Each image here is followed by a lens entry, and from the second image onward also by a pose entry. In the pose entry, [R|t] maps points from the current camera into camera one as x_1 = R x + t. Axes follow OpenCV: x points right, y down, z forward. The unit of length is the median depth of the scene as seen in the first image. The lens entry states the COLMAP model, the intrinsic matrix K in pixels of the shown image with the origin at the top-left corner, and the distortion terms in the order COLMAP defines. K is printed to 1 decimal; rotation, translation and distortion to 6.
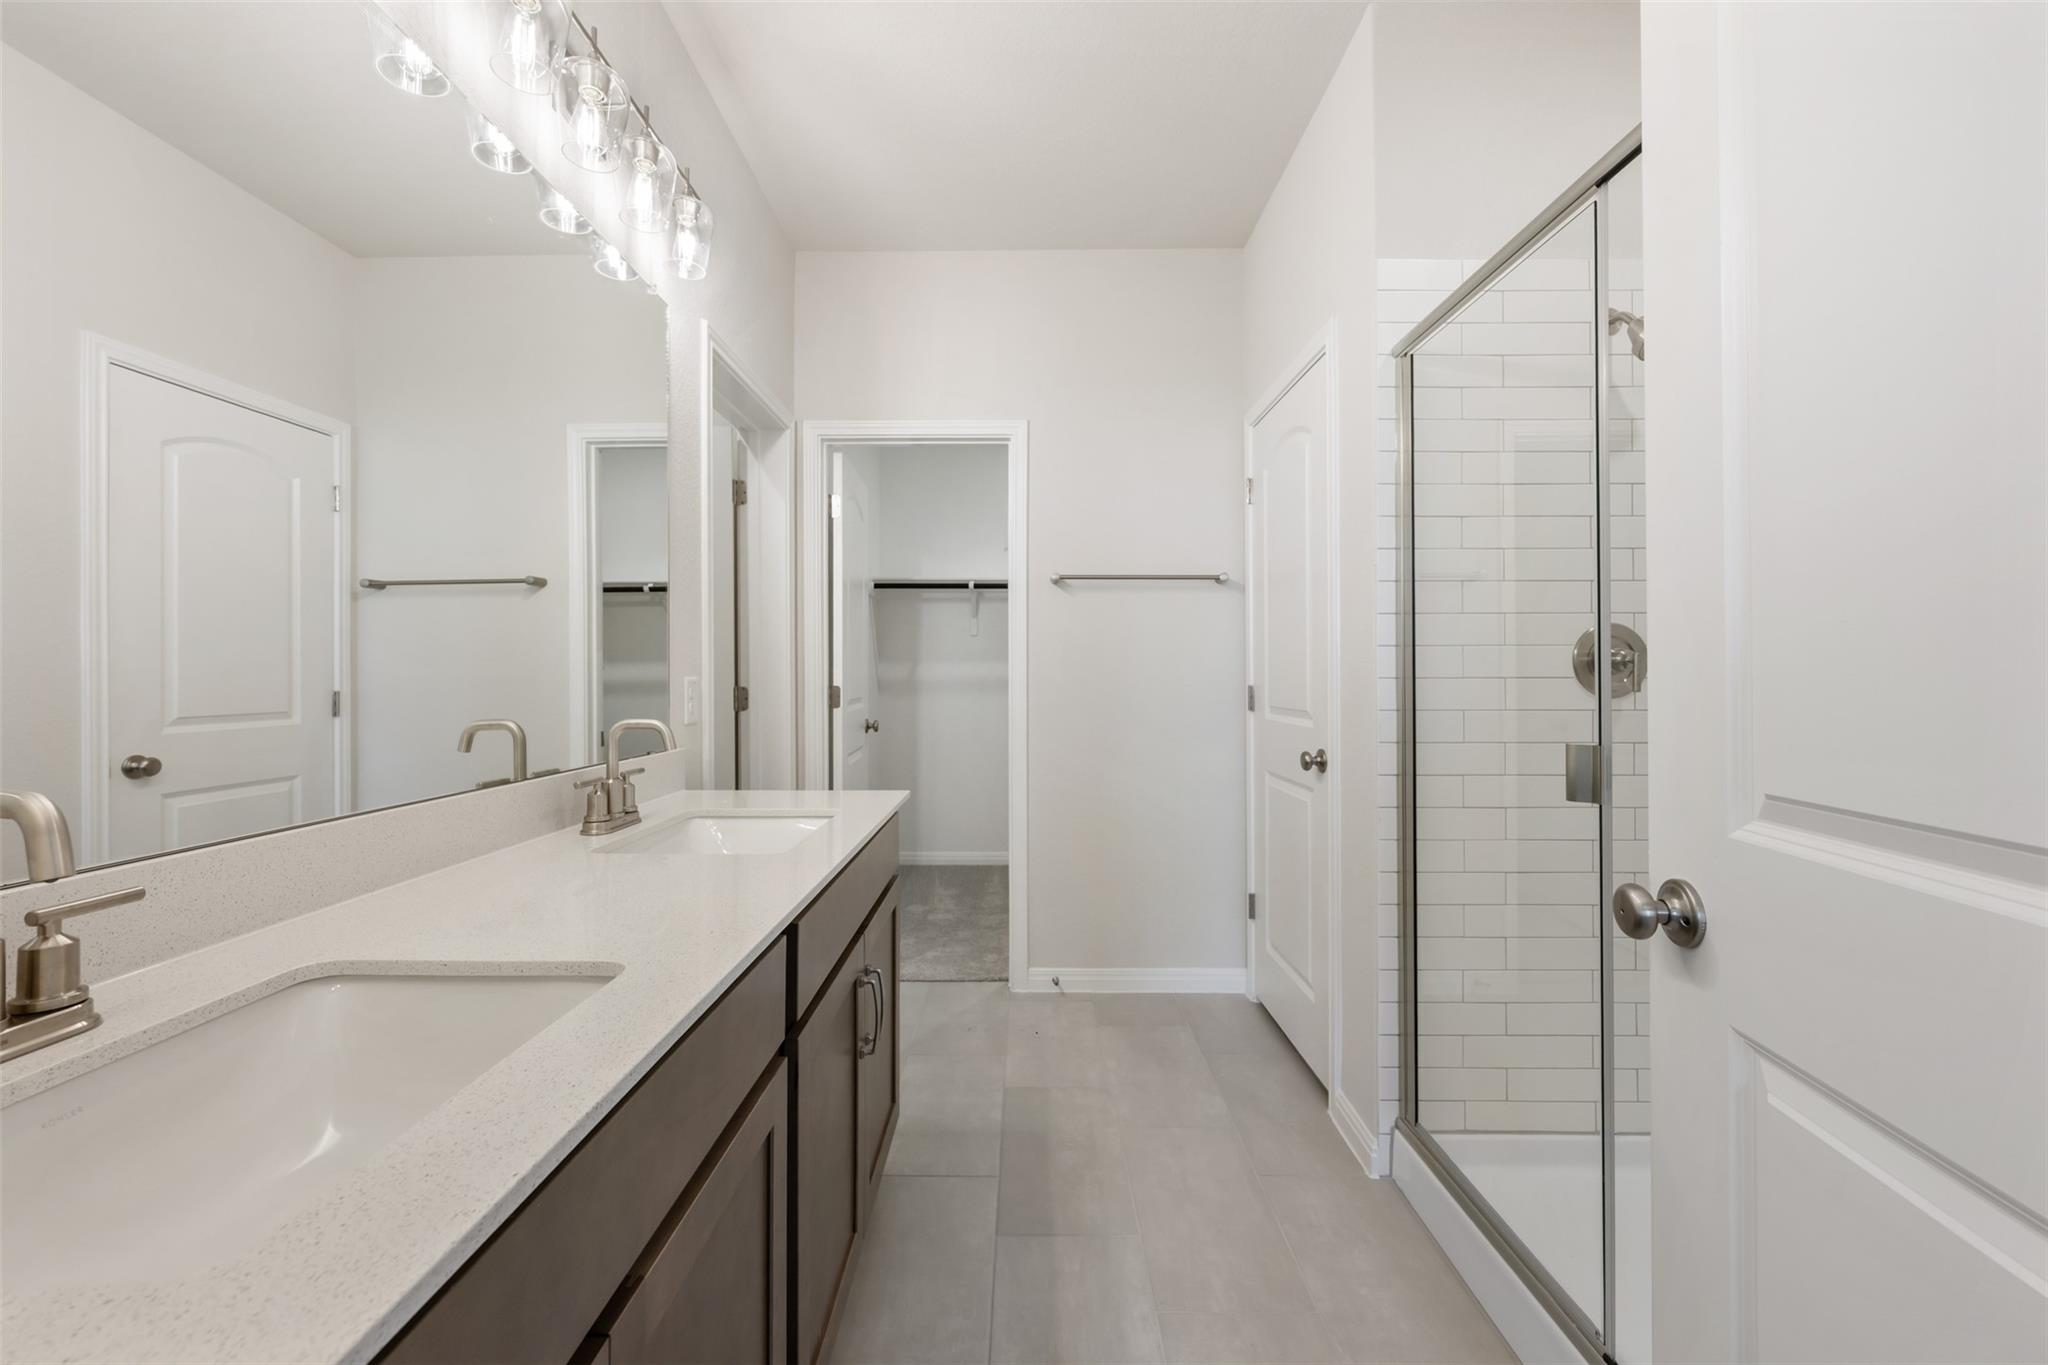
lens RADIAL K [[811.7, 0, 1025.4], [0, 811.7, 679.0], [0, 0, 1]] dist [-0.000871, 0.001232]
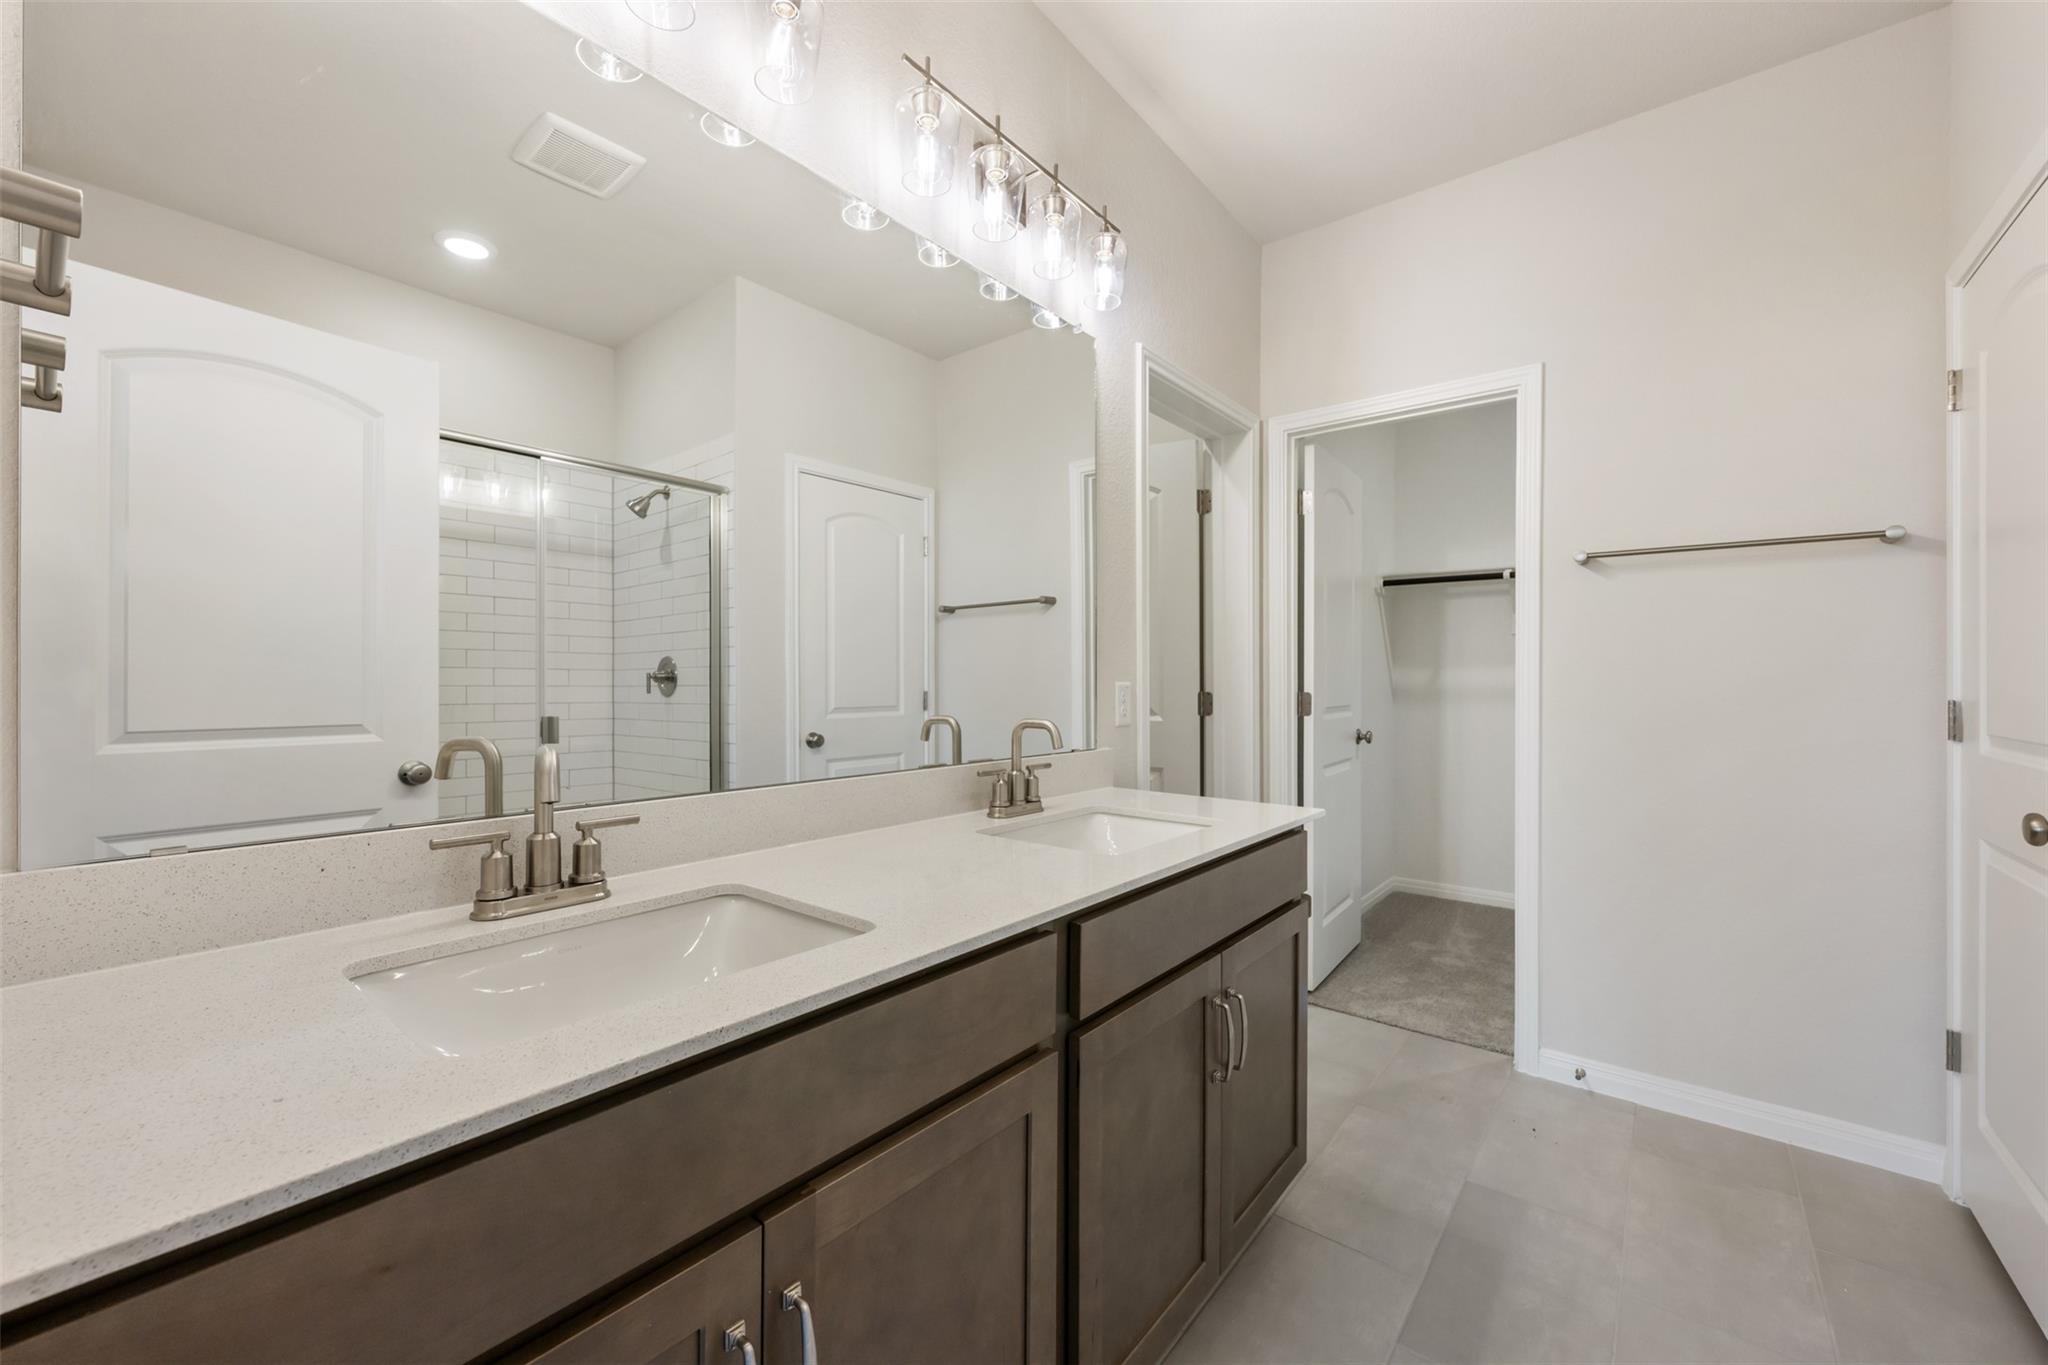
lens RADIAL K [[811.7, 0, 1022.1], [0, 811.7, 689.3], [0, 0, 1]] dist [-0.000871, 0.001232]
pose [[0.782989, 0.010999, -0.621938, 0.135292], [-0.007651, 0.999938, 0.008051, -0.000280], [0.621988, -0.001546, 0.783025, 0.074058]]
